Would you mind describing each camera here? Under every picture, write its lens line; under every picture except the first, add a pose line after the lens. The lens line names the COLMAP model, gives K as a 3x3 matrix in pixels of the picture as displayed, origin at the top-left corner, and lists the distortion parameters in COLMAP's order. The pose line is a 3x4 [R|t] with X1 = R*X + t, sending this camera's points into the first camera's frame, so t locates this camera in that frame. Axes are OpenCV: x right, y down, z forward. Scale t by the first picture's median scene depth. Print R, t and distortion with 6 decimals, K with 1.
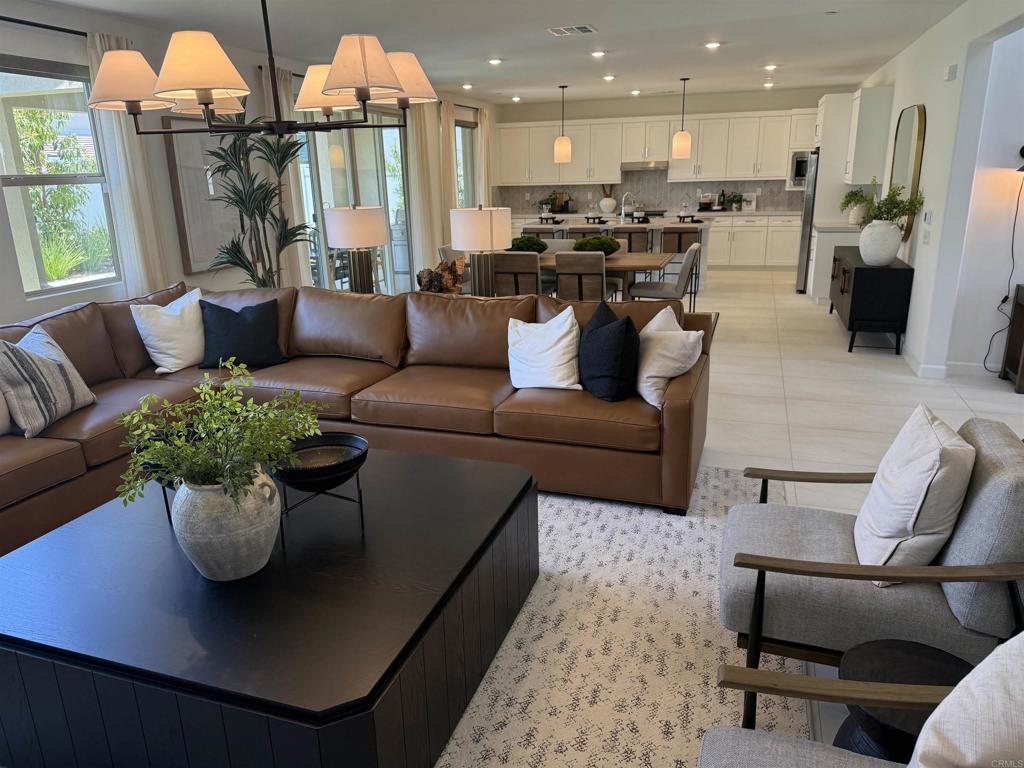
lens RADIAL K [[722.3, 0, 522.8], [0, 722.3, 390.3], [0, 0, 1]] dist [0.048775, -0.075142]
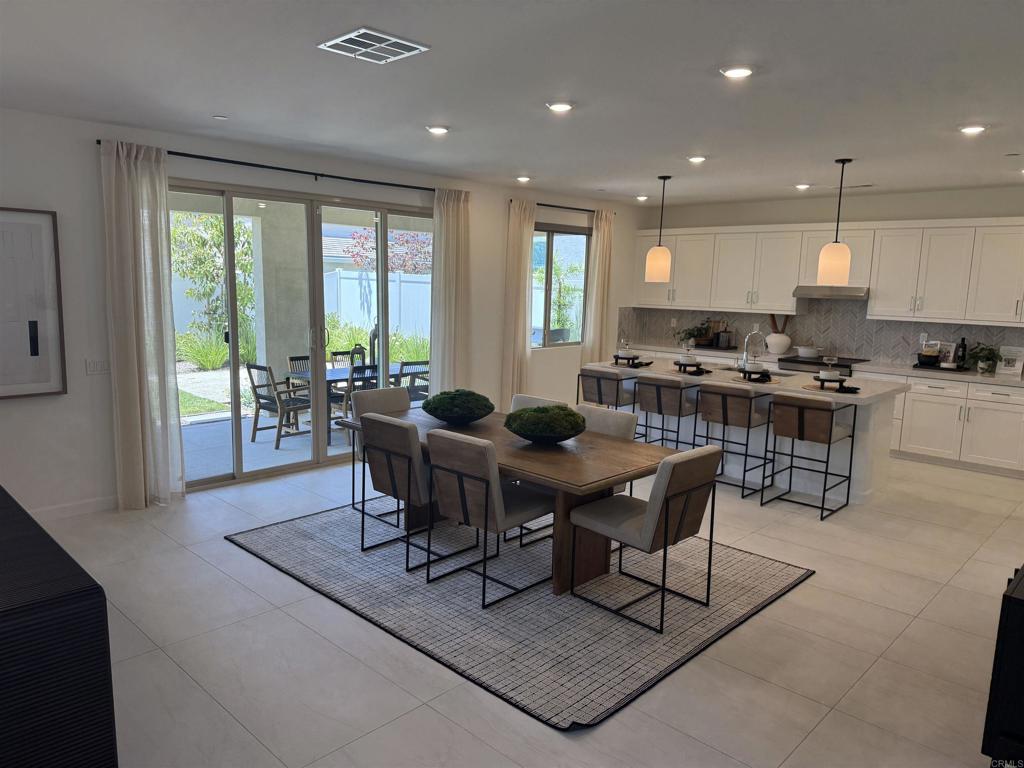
lens RADIAL K [[722.3, 0, 502.2], [0, 722.3, 381.3], [0, 0, 1]] dist [0.048775, -0.075142]
pose [[0.890462, 0.110888, -0.441340, 0.203843], [-0.177209, 0.977795, -0.111867, -0.101645], [0.419135, 0.177823, 0.890340, 0.293139]]
